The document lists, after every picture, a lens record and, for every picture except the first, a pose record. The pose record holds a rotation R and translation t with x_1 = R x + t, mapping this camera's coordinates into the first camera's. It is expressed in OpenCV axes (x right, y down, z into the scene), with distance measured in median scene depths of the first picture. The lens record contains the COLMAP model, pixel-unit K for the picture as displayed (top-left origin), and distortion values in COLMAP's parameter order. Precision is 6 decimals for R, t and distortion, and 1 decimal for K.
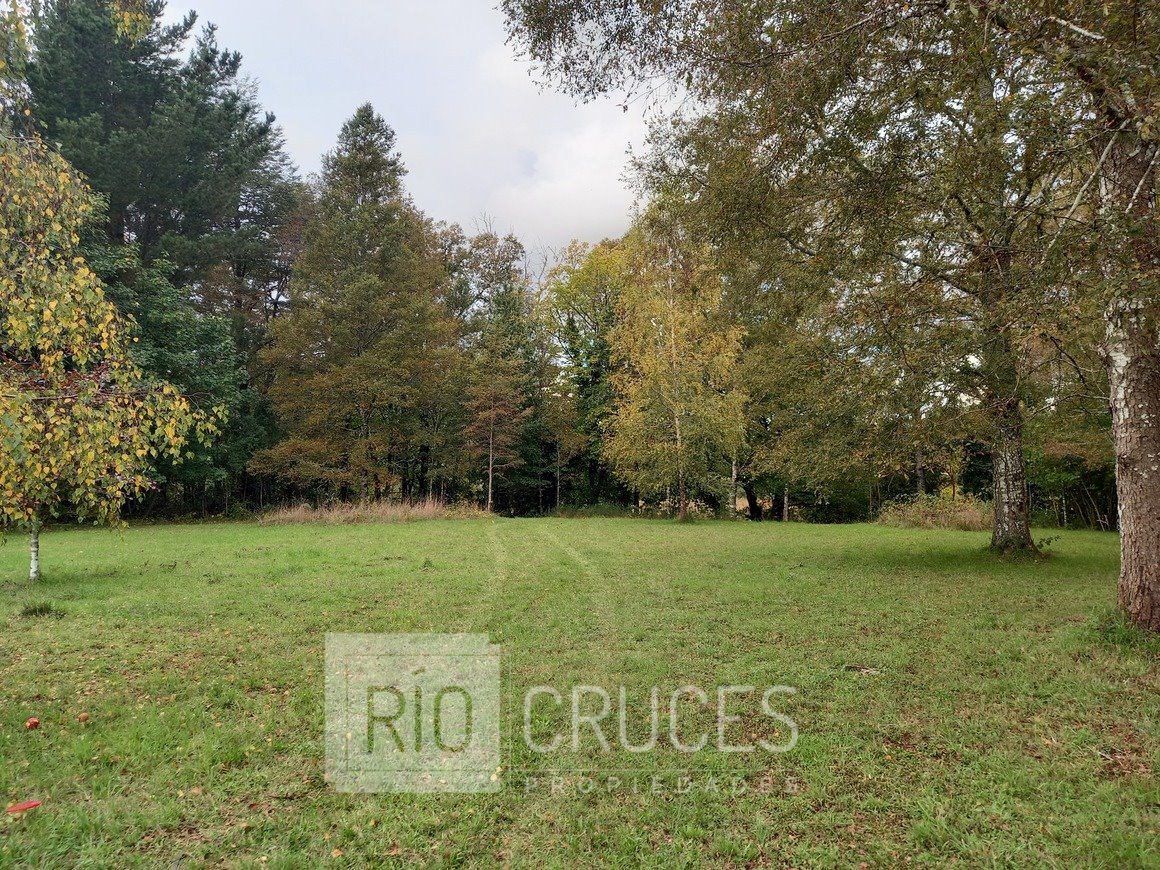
lens RADIAL K [[843.8, 0, 591.6], [0, 843.8, 442.6], [0, 0, 1]] dist [0.029740, -0.019823]
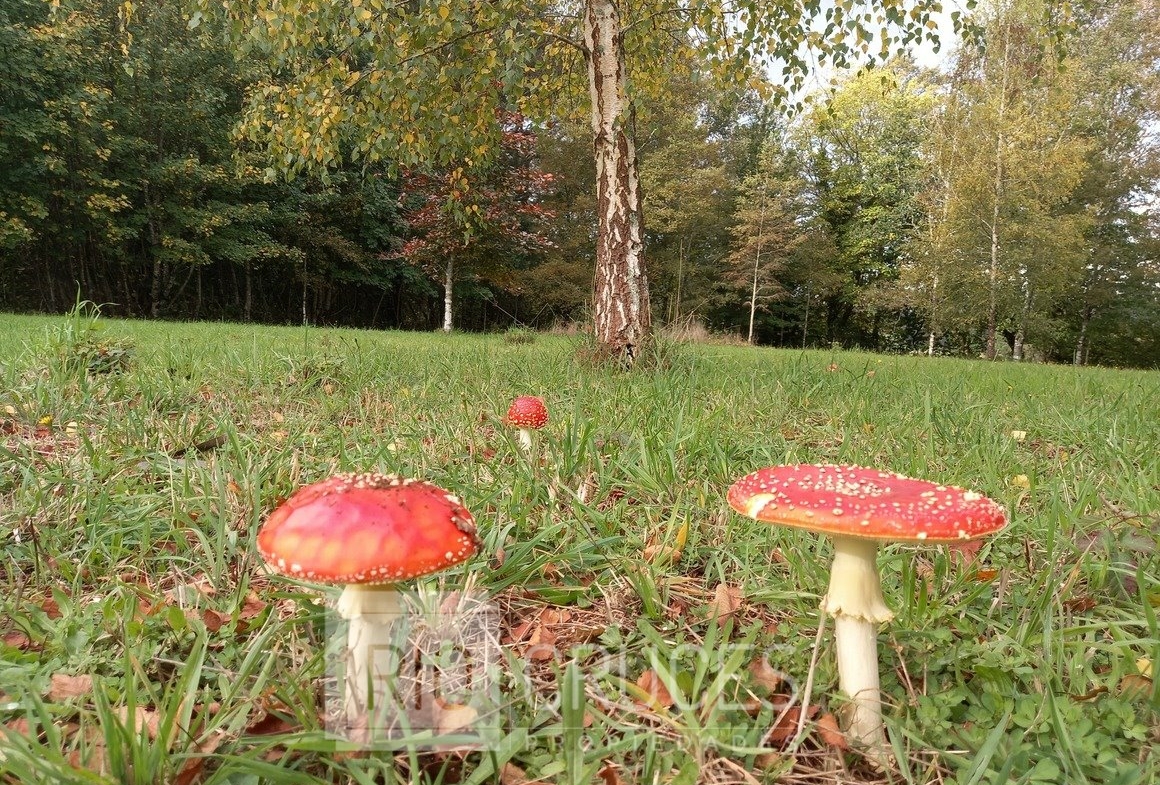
lens RADIAL K [[837.1, 0, 586.3], [0, 837.1, 401.5], [0, 0, 1]] dist [0.032828, -0.016178]
pose [[0.979482, 0.062986, -0.191436, -0.105734], [-0.041548, 0.992610, 0.114010, 0.040158], [0.197202, -0.103717, 0.974861, 0.036697]]
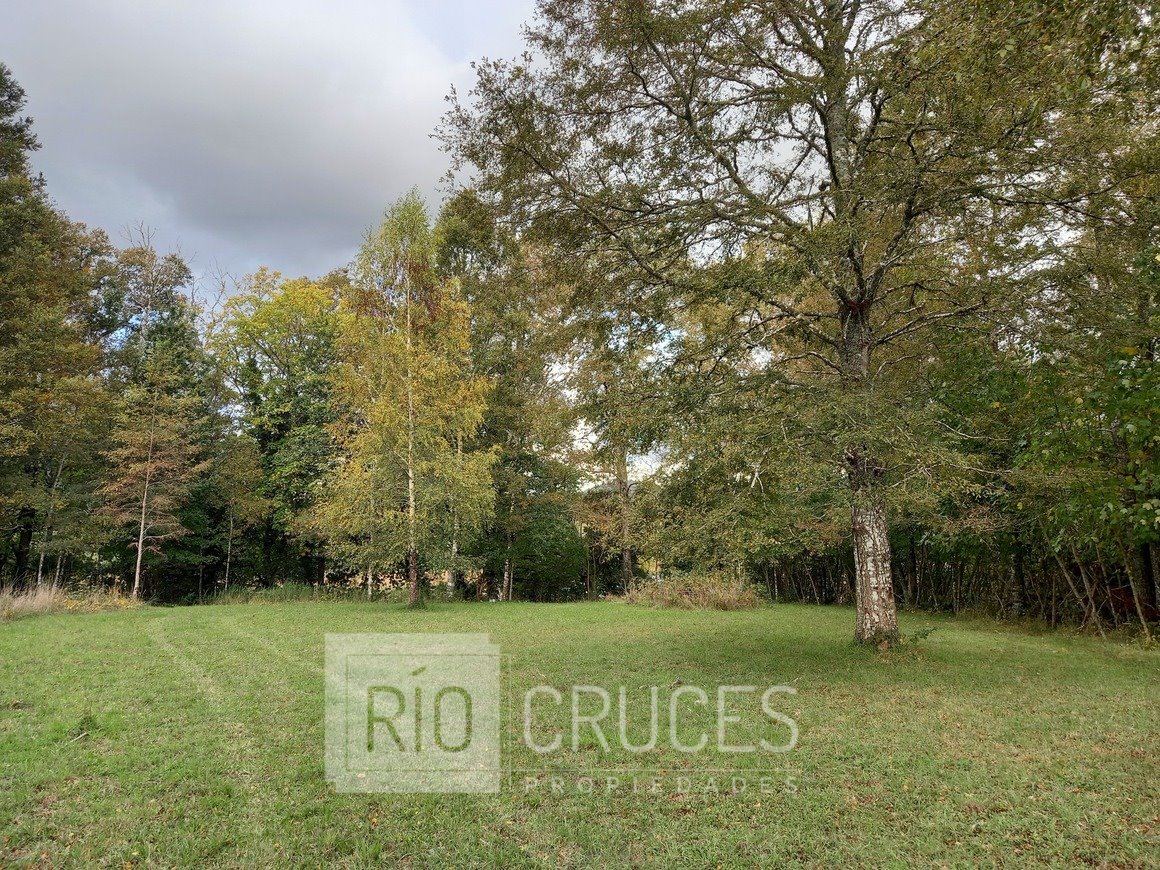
lens RADIAL K [[843.8, 0, 589.5], [0, 843.8, 430.9], [0, 0, 1]] dist [0.029740, -0.019823]
pose [[0.921205, 0.054498, 0.385243, -0.044516], [-0.017272, 0.994894, -0.099441, 0.001569], [-0.388695, 0.084951, 0.917442, 0.133163]]
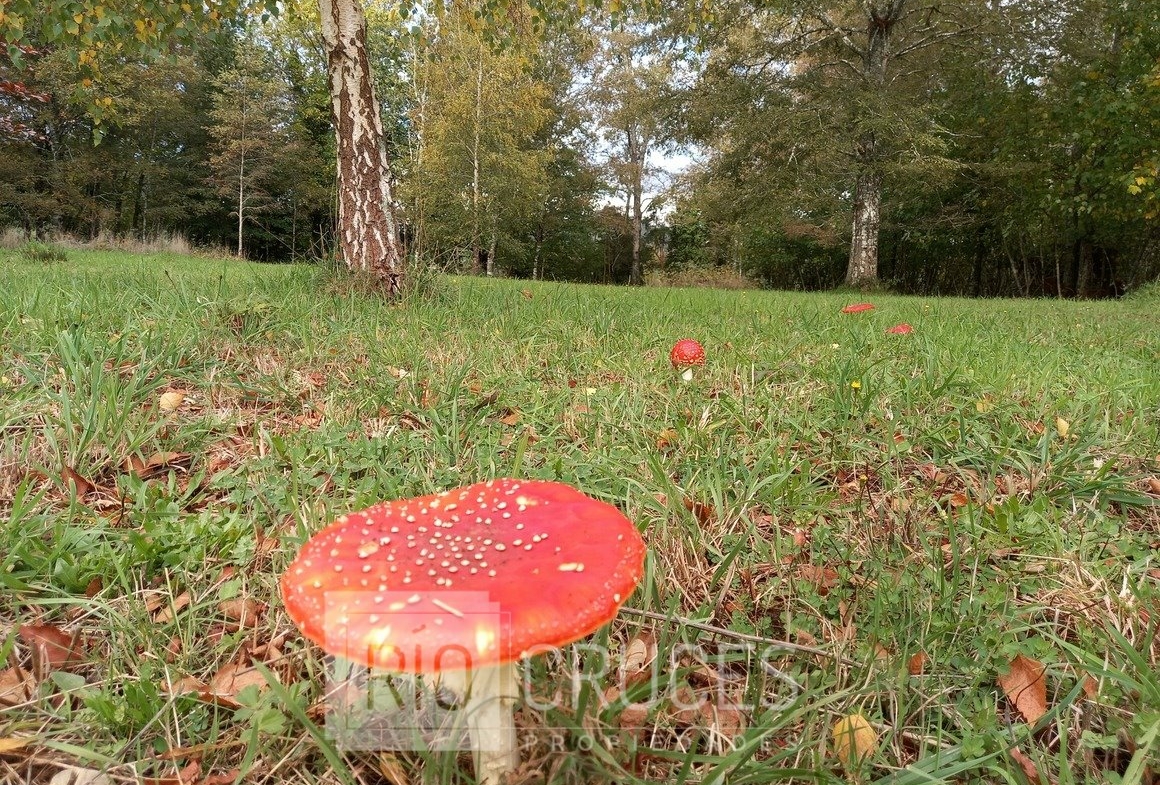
lens RADIAL K [[837.1, 0, 586.4], [0, 837.1, 396.9], [0, 0, 1]] dist [0.032828, -0.016178]
pose [[0.914117, -0.006670, 0.405395, -0.134104], [-0.069829, 0.982334, 0.173619, 0.040027], [-0.399391, -0.187016, 0.897503, 0.035022]]
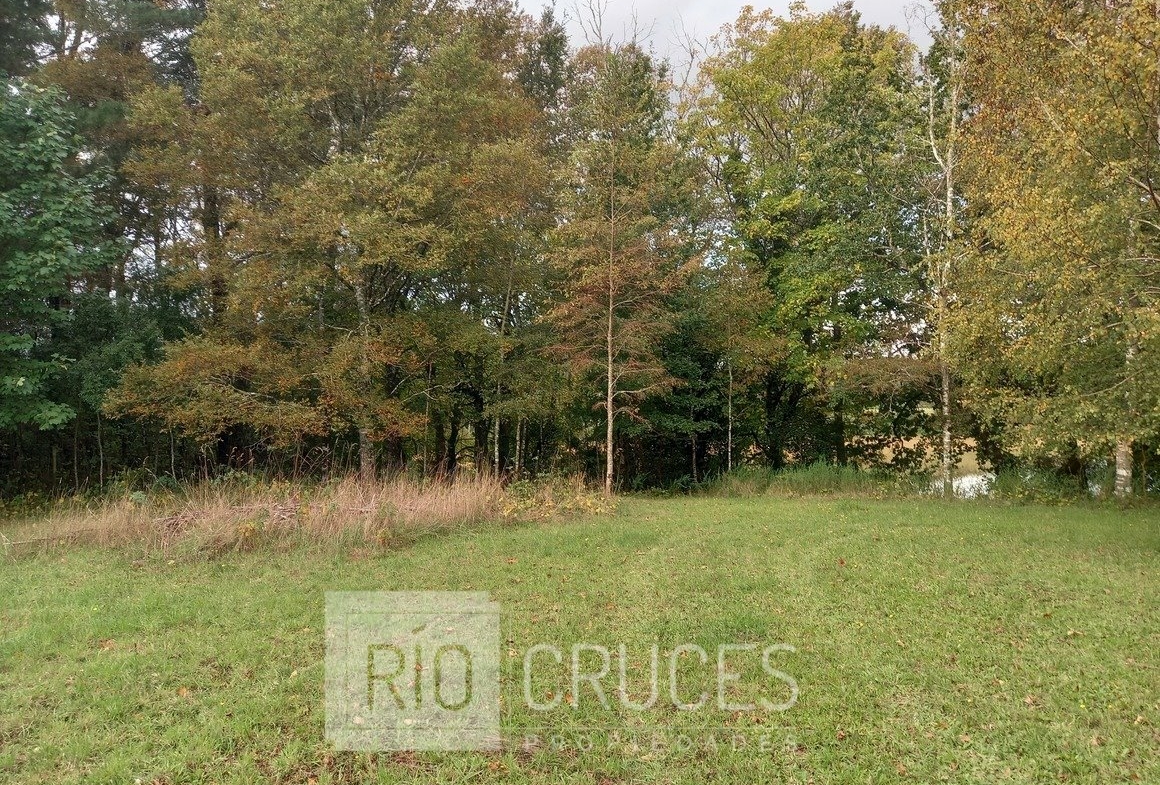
lens RADIAL K [[837.1, 0, 577.9], [0, 837.1, 398.5], [0, 0, 1]] dist [0.032828, -0.016178]
pose [[0.989549, -0.014271, -0.143488, -0.065545], [0.017659, 0.999594, 0.022367, 0.018351], [0.143111, -0.024667, 0.989399, 0.500445]]
